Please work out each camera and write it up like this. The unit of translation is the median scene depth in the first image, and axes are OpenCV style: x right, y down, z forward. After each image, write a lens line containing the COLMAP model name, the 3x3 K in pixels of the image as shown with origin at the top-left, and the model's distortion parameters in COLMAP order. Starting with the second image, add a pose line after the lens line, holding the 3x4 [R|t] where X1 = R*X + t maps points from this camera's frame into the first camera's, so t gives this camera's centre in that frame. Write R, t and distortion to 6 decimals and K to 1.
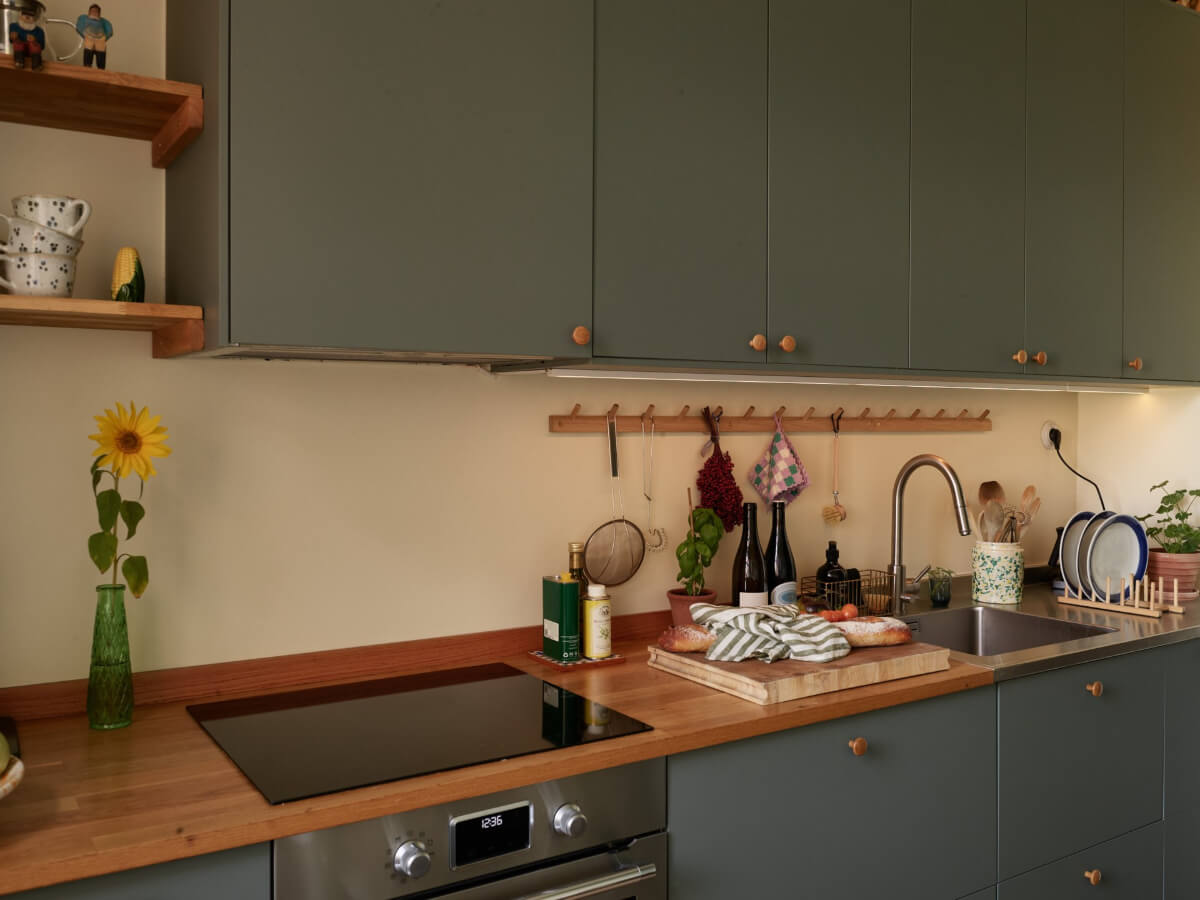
lens RADIAL K [[1032.0, 0, 604.3], [0, 1032.0, 444.9], [0, 0, 1]] dist [-0.032112, 0.008676]
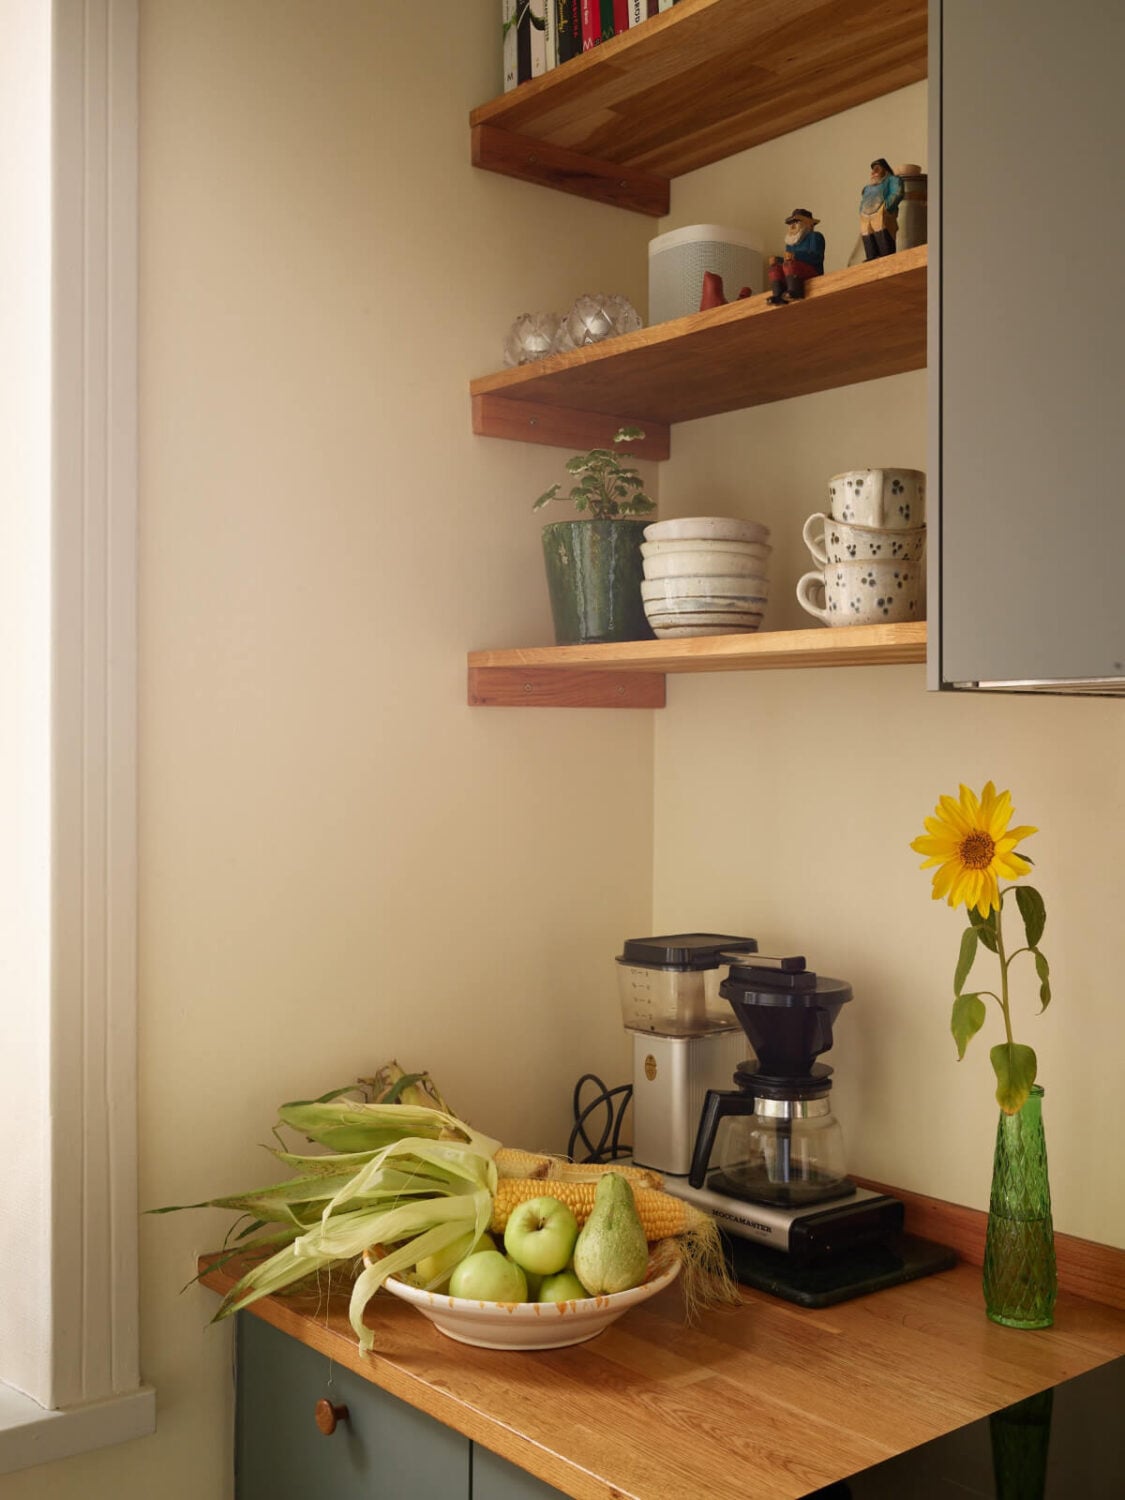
lens RADIAL K [[1619.6, 0, 562.5], [0, 1619.6, 750.0], [0, 0, 1]] dist [0.007745, 0.005392]
pose [[0.107193, 0.006384, -0.994218, 0.233916], [-0.024143, 0.999701, 0.003816, -0.030535], [0.993945, 0.023595, 0.107315, 0.338851]]
